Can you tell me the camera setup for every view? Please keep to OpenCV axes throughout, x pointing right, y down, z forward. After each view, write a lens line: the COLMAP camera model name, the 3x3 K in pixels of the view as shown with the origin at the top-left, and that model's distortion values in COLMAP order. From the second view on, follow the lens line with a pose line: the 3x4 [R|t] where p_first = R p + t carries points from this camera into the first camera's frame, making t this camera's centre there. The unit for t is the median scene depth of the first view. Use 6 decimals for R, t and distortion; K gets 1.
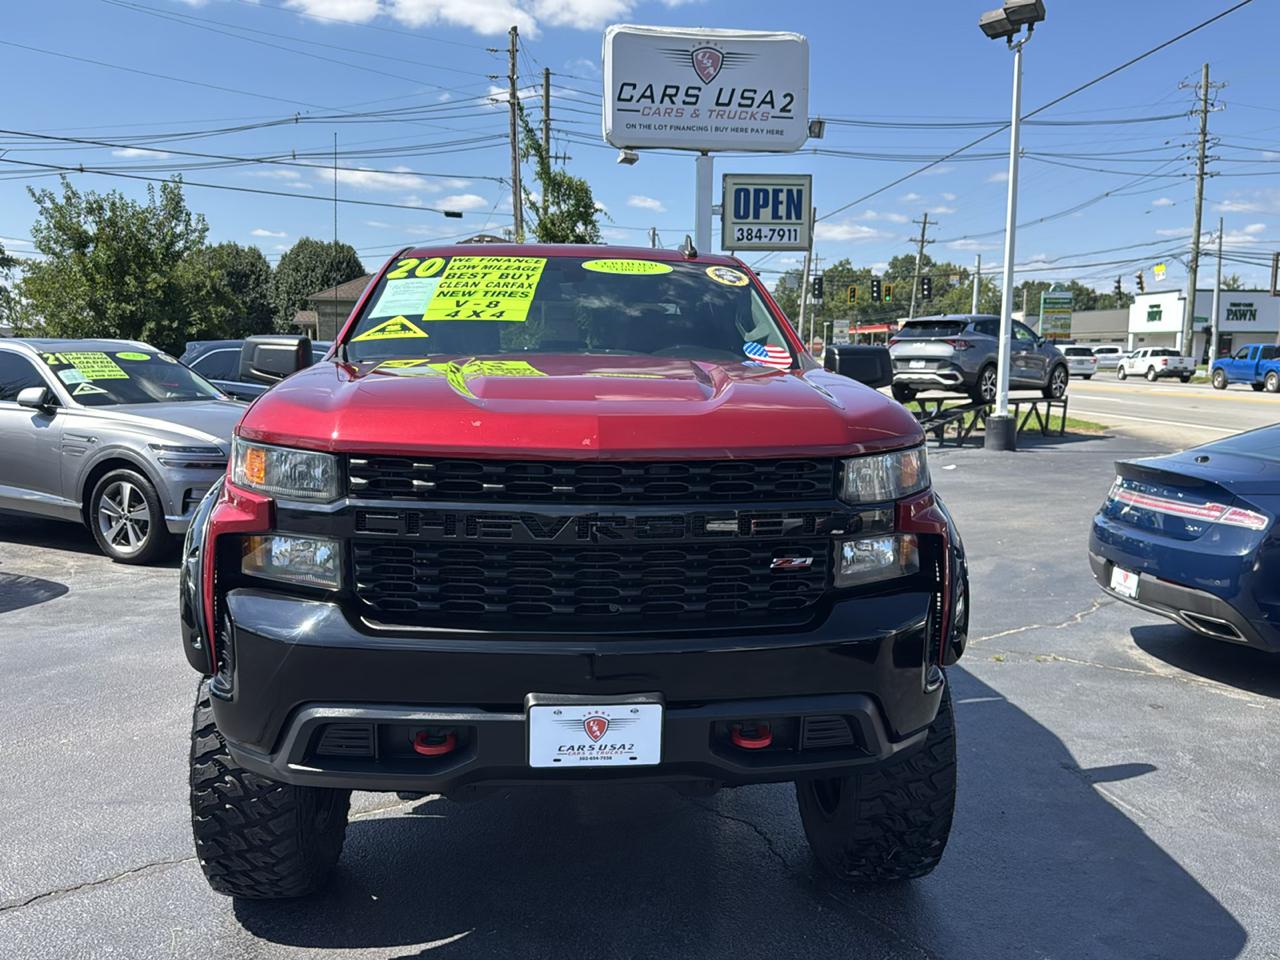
lens RADIAL K [[1134.4, 0, 637.1], [0, 1134.4, 491.1], [0, 0, 1]] dist [0.154504, -0.264070]
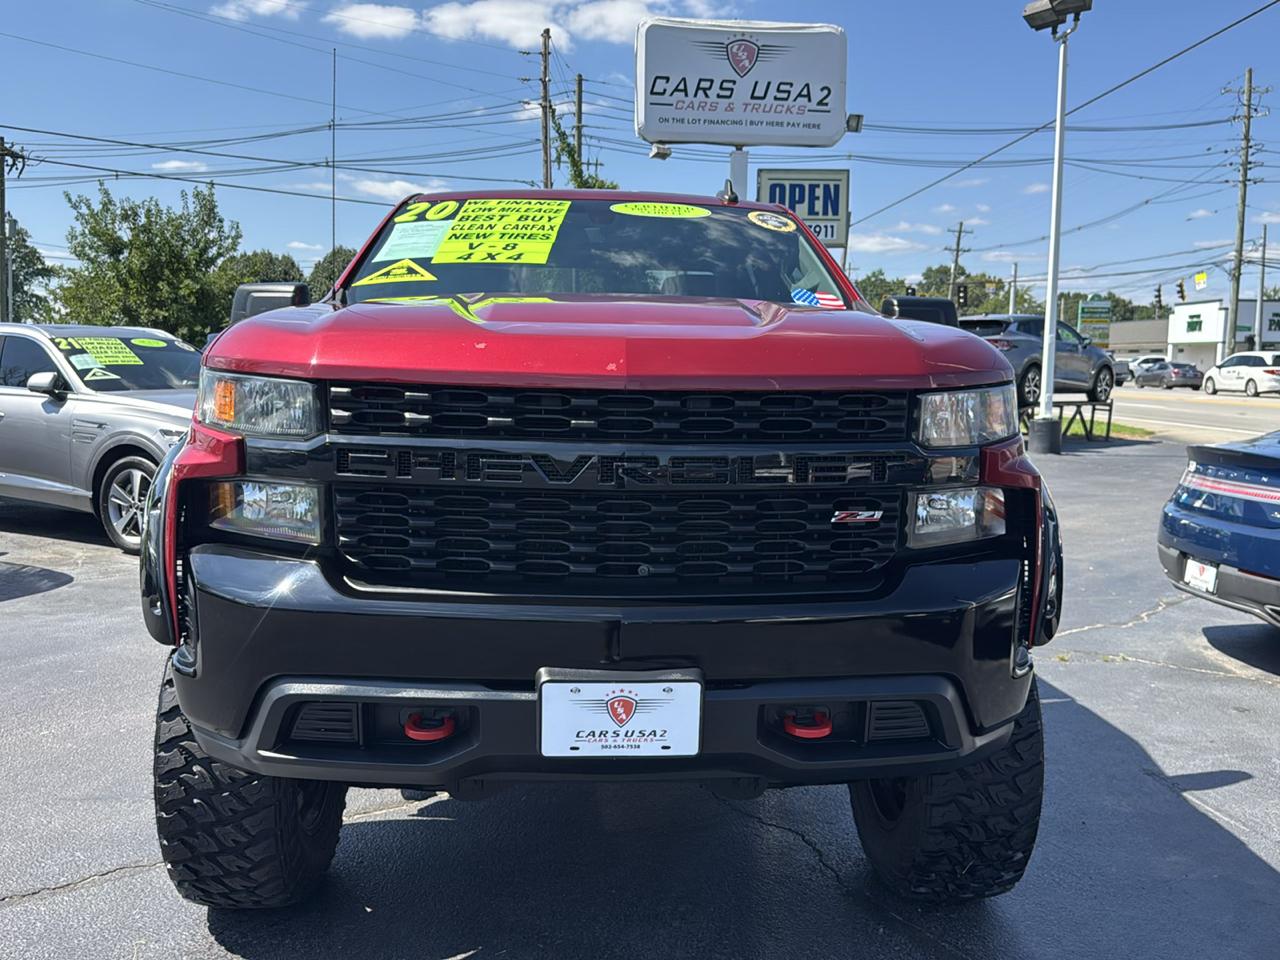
lens RADIAL K [[1138.0, 0, 638.1], [0, 1138.0, 492.0], [0, 0, 1]] dist [0.128462, -0.206095]
pose [[0.999659, 0.005433, -0.025558, -0.000472], [-0.005670, 0.999941, -0.009216, 0.007888], [0.025507, 0.009358, 0.999631, 0.023404]]
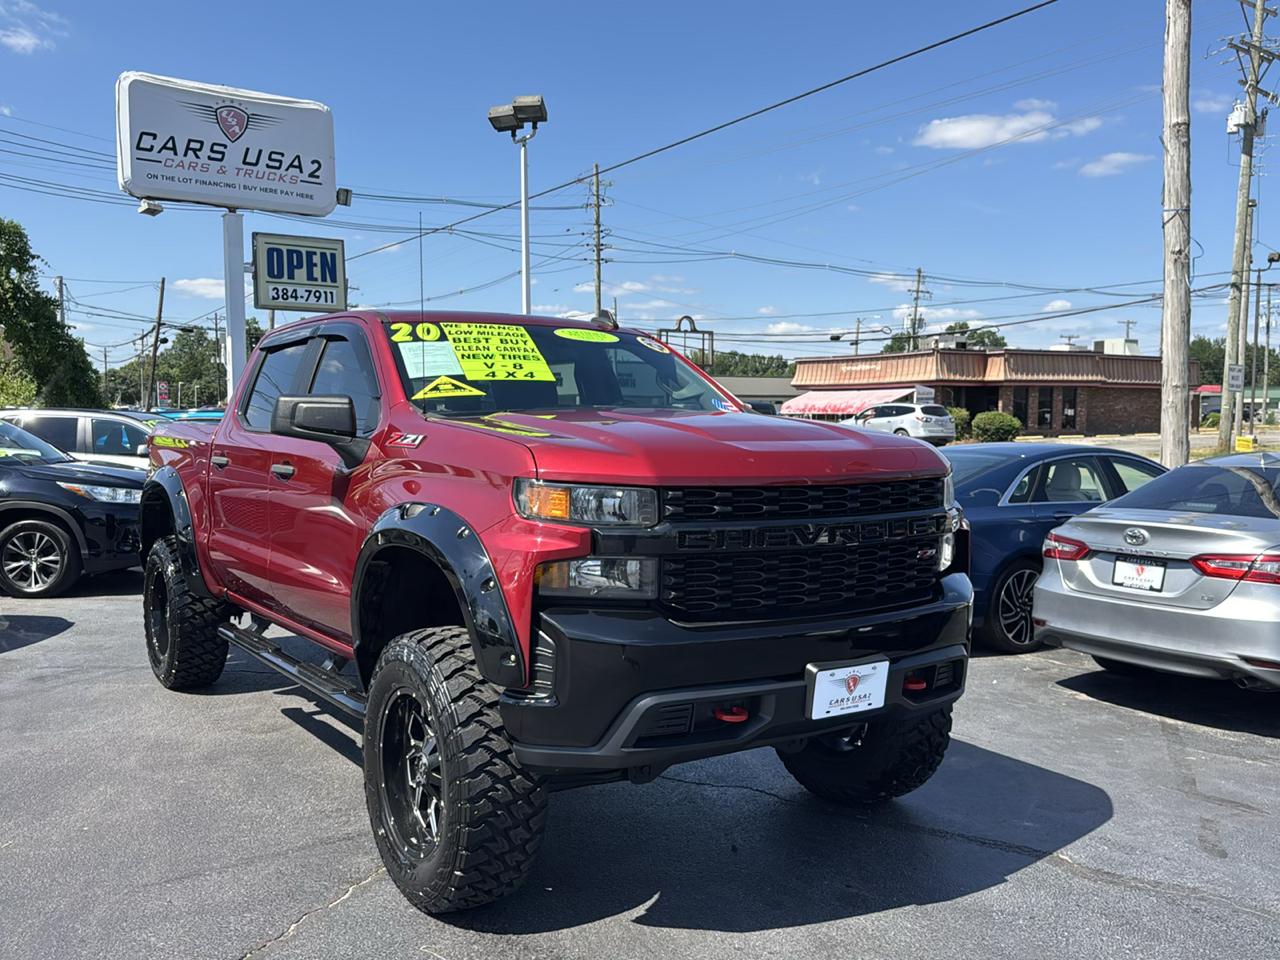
lens RADIAL K [[1142.1, 0, 635.9], [0, 1142.1, 480.8], [0, 0, 1]] dist [0.130955, -0.239593]
pose [[0.876014, -0.037078, 0.480858, -0.125309], [0.066902, 0.996743, -0.045024, 0.002056], [-0.477622, 0.071612, 0.875642, -0.010292]]
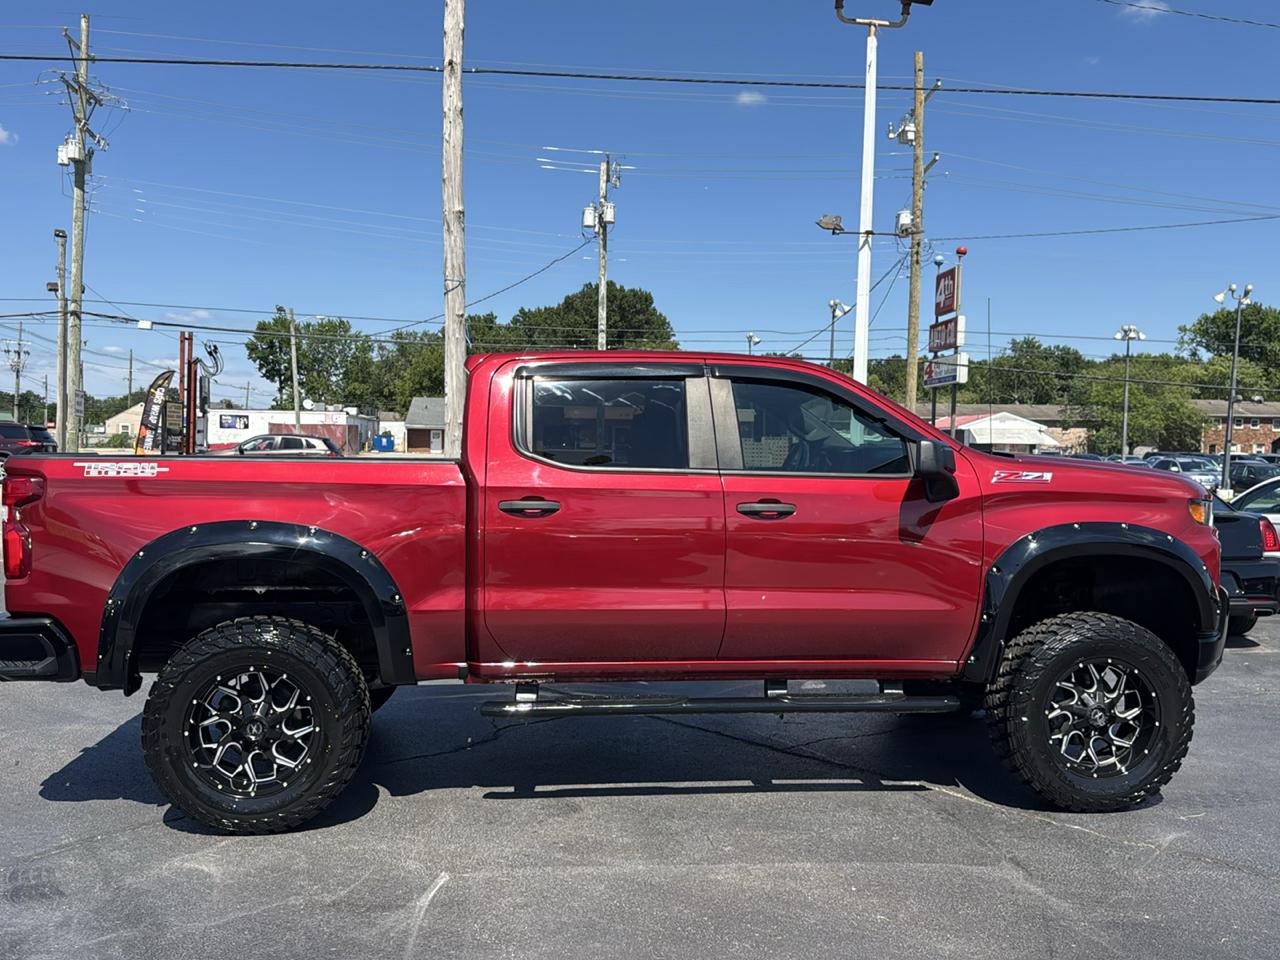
lens RADIAL K [[1139.6, 0, 635.5], [0, 1139.6, 481.7], [0, 0, 1]] dist [0.149275, -0.284540]
pose [[-0.019260, -0.042090, 0.998928, -0.336638], [0.109495, 0.993015, 0.043952, -0.039682], [-0.993801, 0.110224, -0.014517, 0.296383]]
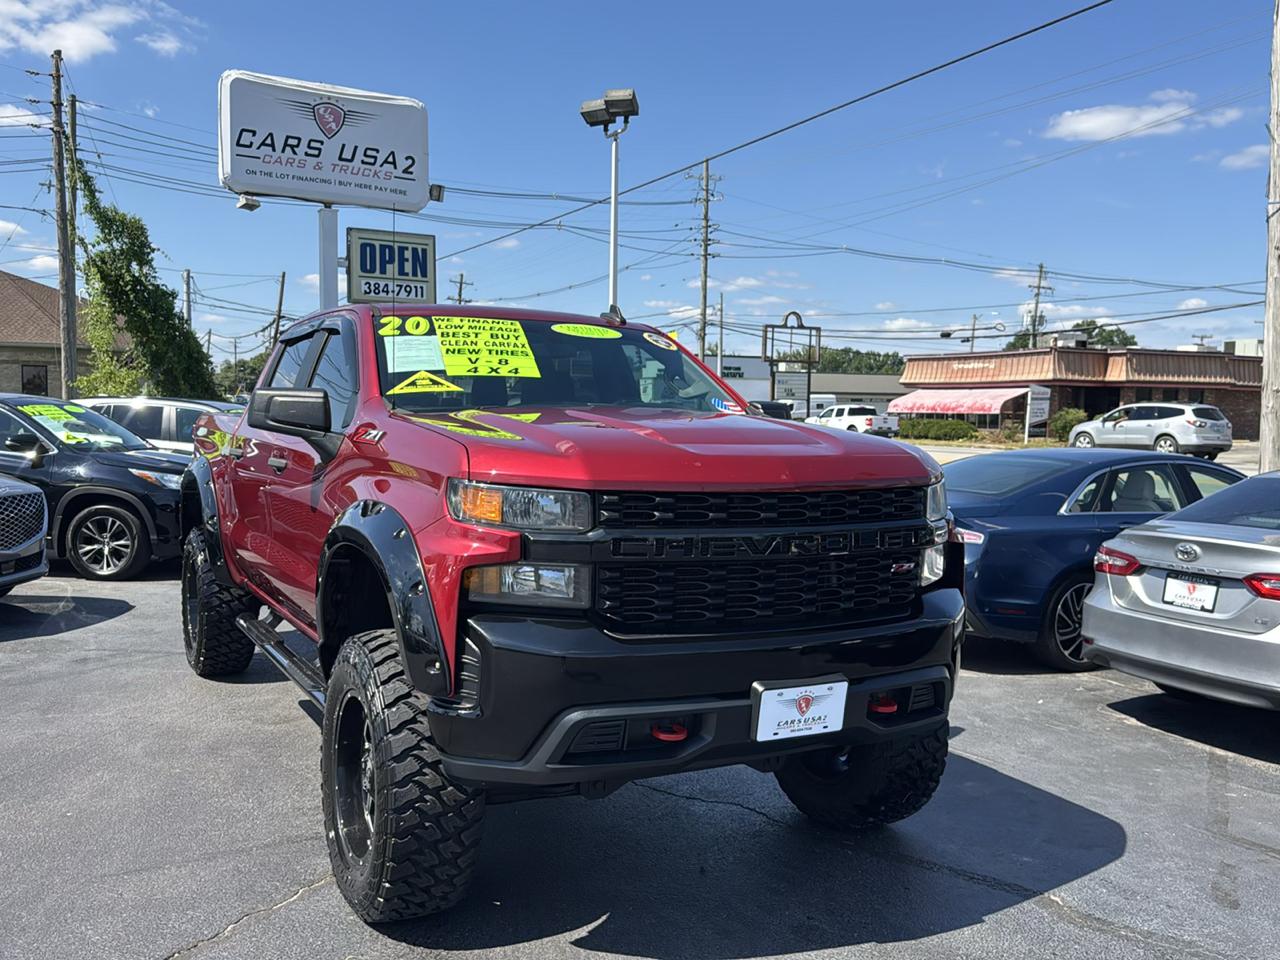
lens RADIAL K [[1139.6, 0, 635.5], [0, 1139.6, 481.7], [0, 0, 1]] dist [0.149275, -0.284540]
pose [[0.919019, -0.019978, 0.393708, -0.097493], [0.041175, 0.998117, -0.045466, 0.001812], [-0.392058, 0.057995, 0.918111, -0.013760]]
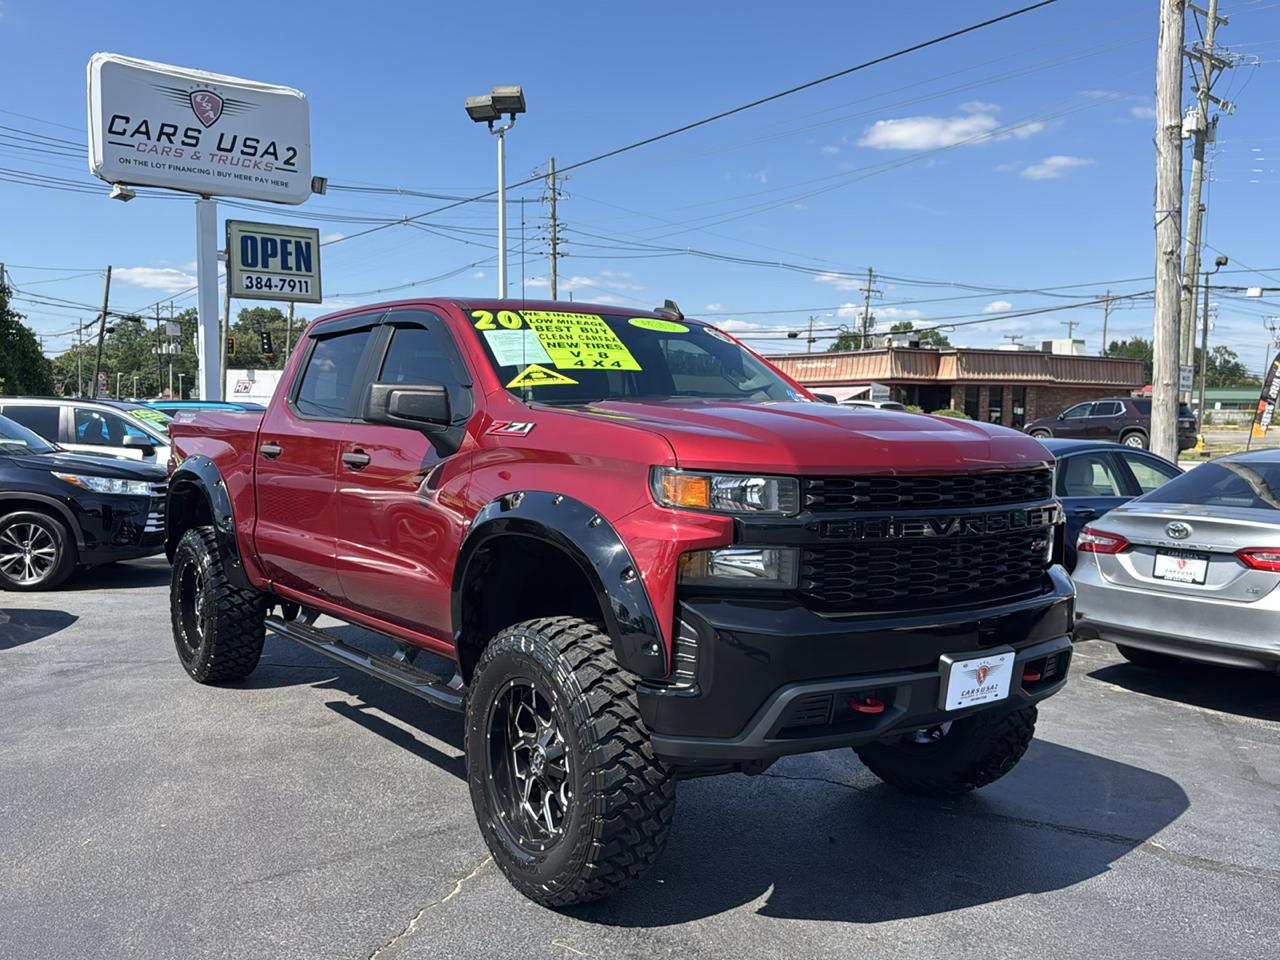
lens RADIAL K [[1142.1, 0, 635.9], [0, 1142.1, 480.8], [0, 0, 1]] dist [0.130955, -0.239593]
pose [[0.852493, -0.034344, 0.521609, -0.150587], [0.063605, 0.997240, -0.038293, 0.001135], [-0.518855, 0.065822, 0.852325, 0.006277]]
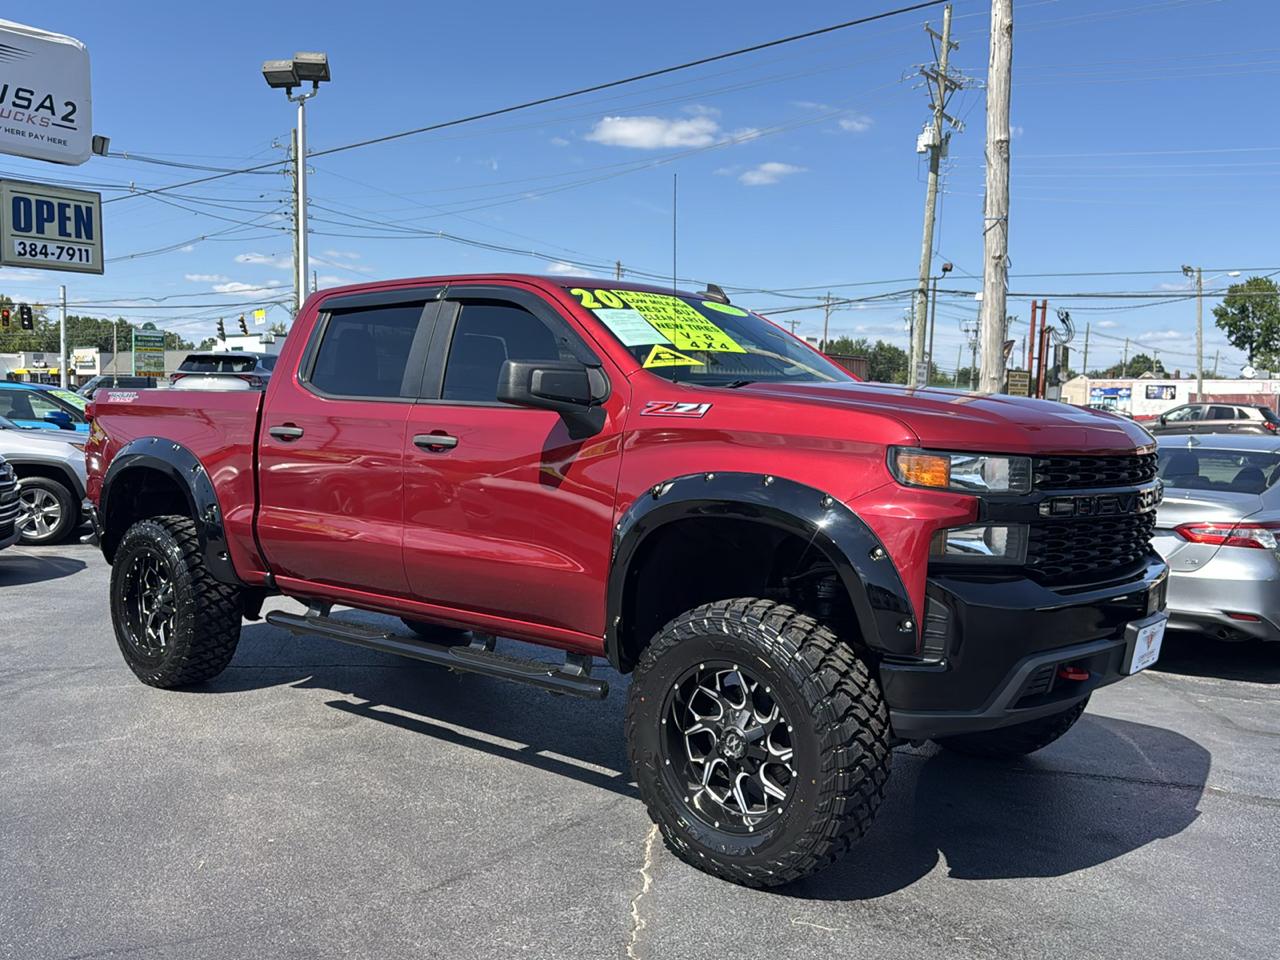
lens RADIAL K [[1142.1, 0, 635.9], [0, 1142.1, 480.8], [0, 0, 1]] dist [0.130955, -0.239593]
pose [[0.709574, -0.043594, 0.703281, -0.211950], [0.073780, 0.997195, -0.012627, -0.003055], [-0.700757, 0.060848, 0.710800, 0.056392]]
